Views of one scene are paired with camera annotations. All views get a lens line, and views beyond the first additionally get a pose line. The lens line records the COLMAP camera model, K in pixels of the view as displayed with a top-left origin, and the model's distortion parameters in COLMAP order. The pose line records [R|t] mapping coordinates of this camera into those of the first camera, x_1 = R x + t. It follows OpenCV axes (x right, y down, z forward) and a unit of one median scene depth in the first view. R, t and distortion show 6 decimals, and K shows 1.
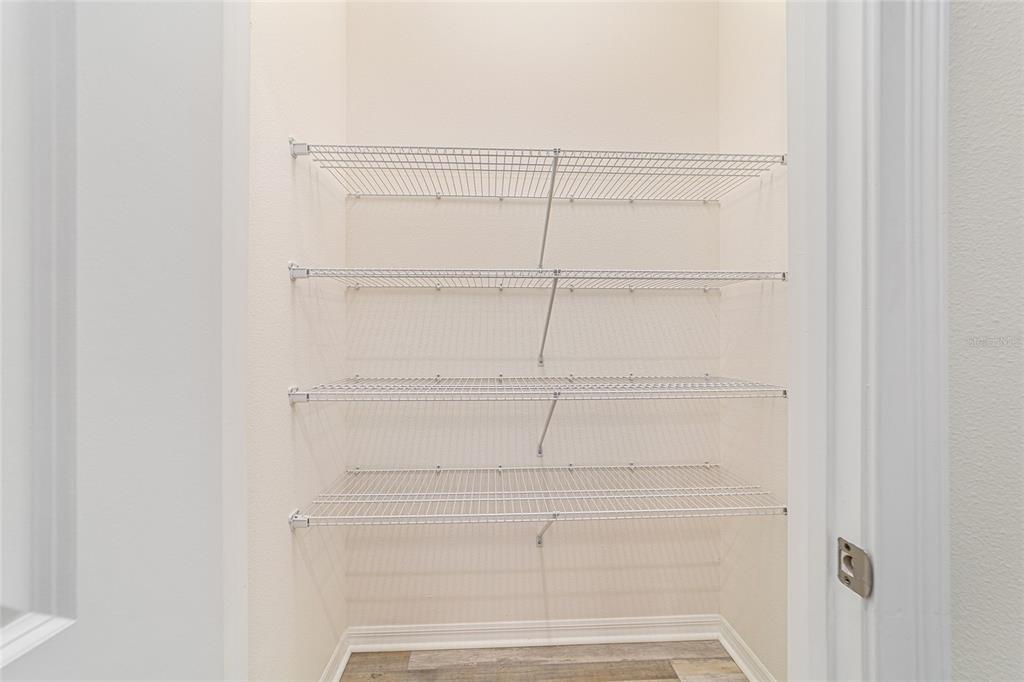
lens RADIAL K [[393.5, 0, 510.9], [0, 393.5, 338.5], [0, 0, 1]] dist [-0.020460, 0.008619]
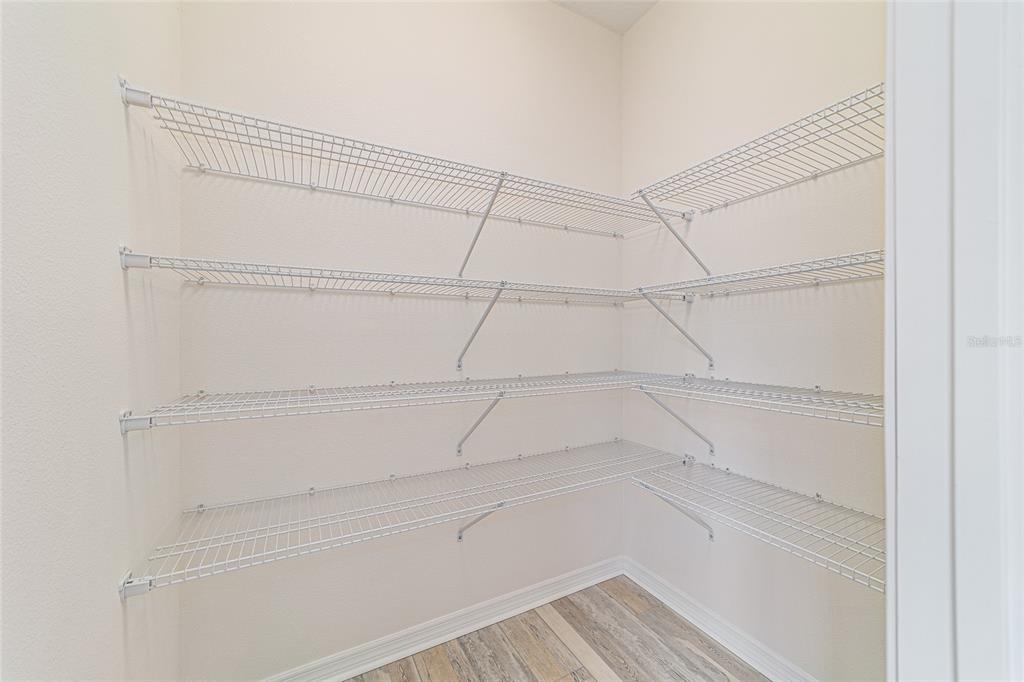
lens RADIAL K [[392.1, 0, 509.7], [0, 392.1, 344.7], [0, 0, 1]] dist [0.020271, -0.007079]
pose [[0.907633, -0.008393, 0.419680, -0.198076], [0.007728, 0.999965, 0.003284, 0.000150], [-0.419693, 0.000262, 0.907666, -0.008679]]
